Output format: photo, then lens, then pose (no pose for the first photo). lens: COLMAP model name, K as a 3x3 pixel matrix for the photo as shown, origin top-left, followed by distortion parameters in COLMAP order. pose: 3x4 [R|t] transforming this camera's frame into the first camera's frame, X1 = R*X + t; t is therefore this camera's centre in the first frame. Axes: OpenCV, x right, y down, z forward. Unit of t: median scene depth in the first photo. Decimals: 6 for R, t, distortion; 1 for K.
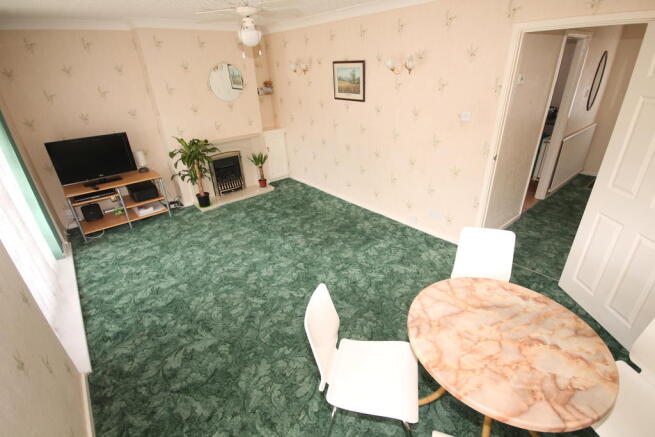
lens RADIAL K [[310.4, 0, 330.5], [0, 310.4, 218.0], [0, 0, 1]] dist [-0.001663, -0.000002]
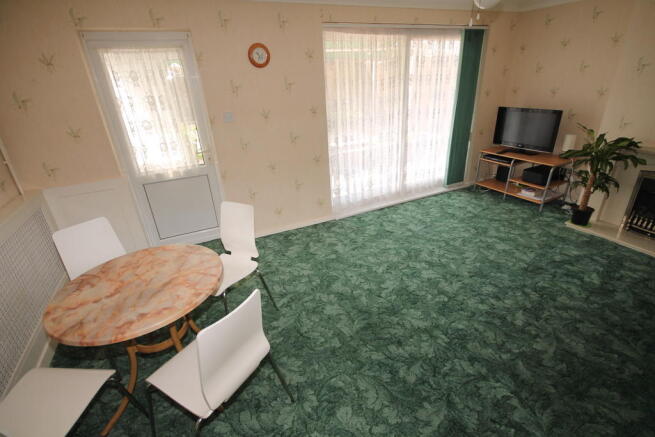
lens RADIAL K [[310.4, 0, 330.5], [0, 310.4, 218.0], [0, 0, 1]] dist [-0.001663, -0.000002]
pose [[-0.251068, 0.441841, -0.861244, 0.504216], [-0.371664, 0.777539, 0.507246, -0.268131], [0.893773, 0.447447, -0.030999, 0.619106]]
